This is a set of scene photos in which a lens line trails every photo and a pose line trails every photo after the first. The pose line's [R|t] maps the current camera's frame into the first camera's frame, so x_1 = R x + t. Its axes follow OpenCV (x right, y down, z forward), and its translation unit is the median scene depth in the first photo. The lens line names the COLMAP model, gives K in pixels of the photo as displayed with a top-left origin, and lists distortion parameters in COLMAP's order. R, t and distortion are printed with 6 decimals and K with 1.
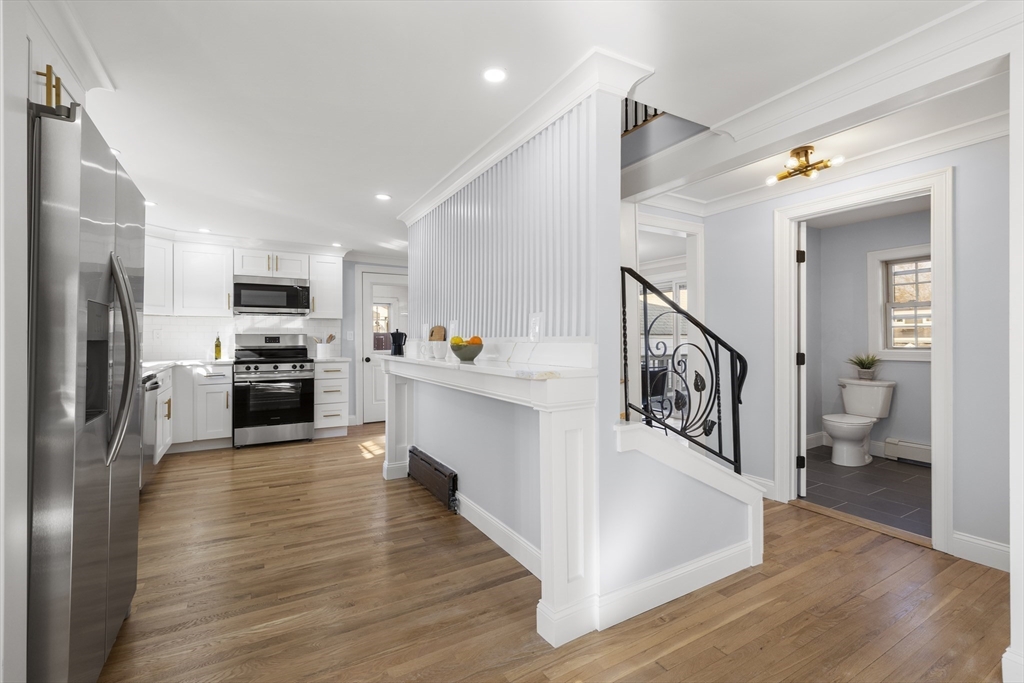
lens RADIAL K [[438.2, 0, 515.1], [0, 438.2, 335.2], [0, 0, 1]] dist [-0.001716, -0.000239]
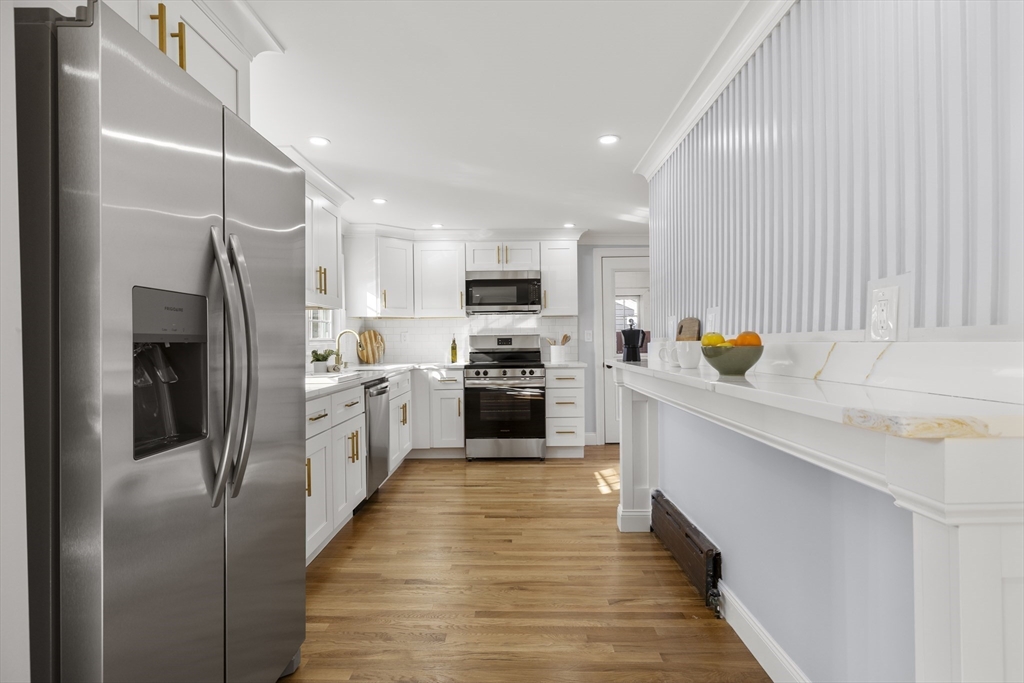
lens RADIAL K [[504.1, 0, 516.3], [0, 504.1, 344.2], [0, 0, 1]] dist [-0.005749, -0.000045]
pose [[0.856703, -0.005398, -0.515782, -0.006650], [0.014079, 0.999817, 0.012920, 0.003511], [0.515618, -0.018331, 0.856623, 0.161034]]
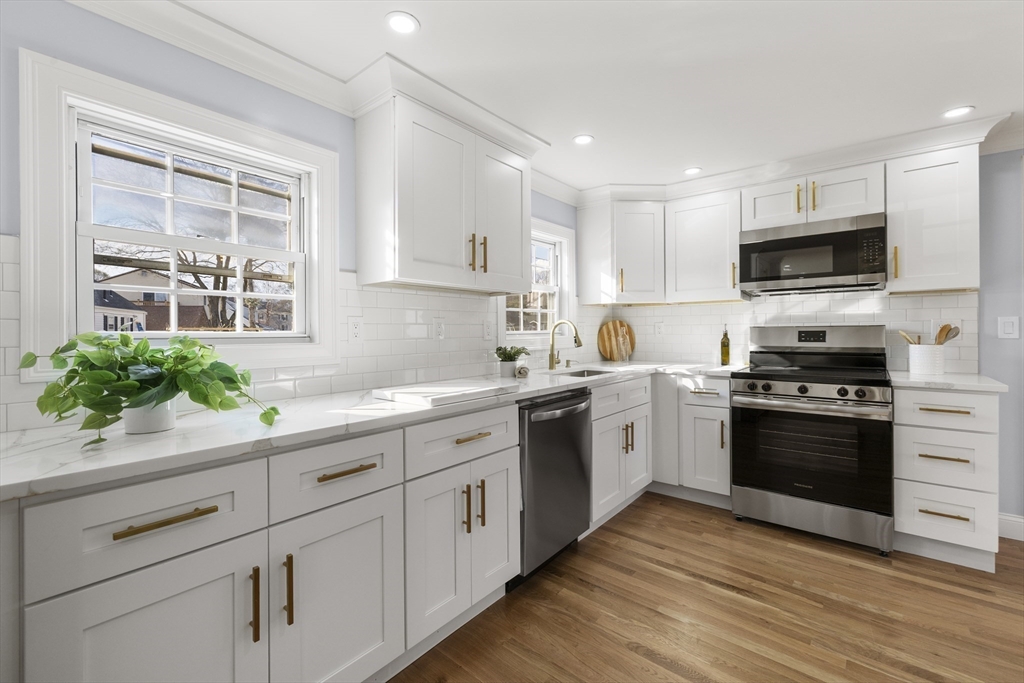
lens RADIAL K [[438.2, 0, 513.6], [0, 438.2, 331.9], [0, 0, 1]] dist [-0.001716, -0.000239]
pose [[0.335380, -0.000945, -0.942083, -0.182709], [0.012726, 0.999913, 0.003528, -0.002159], [0.941997, -0.013172, 0.335363, 0.538569]]
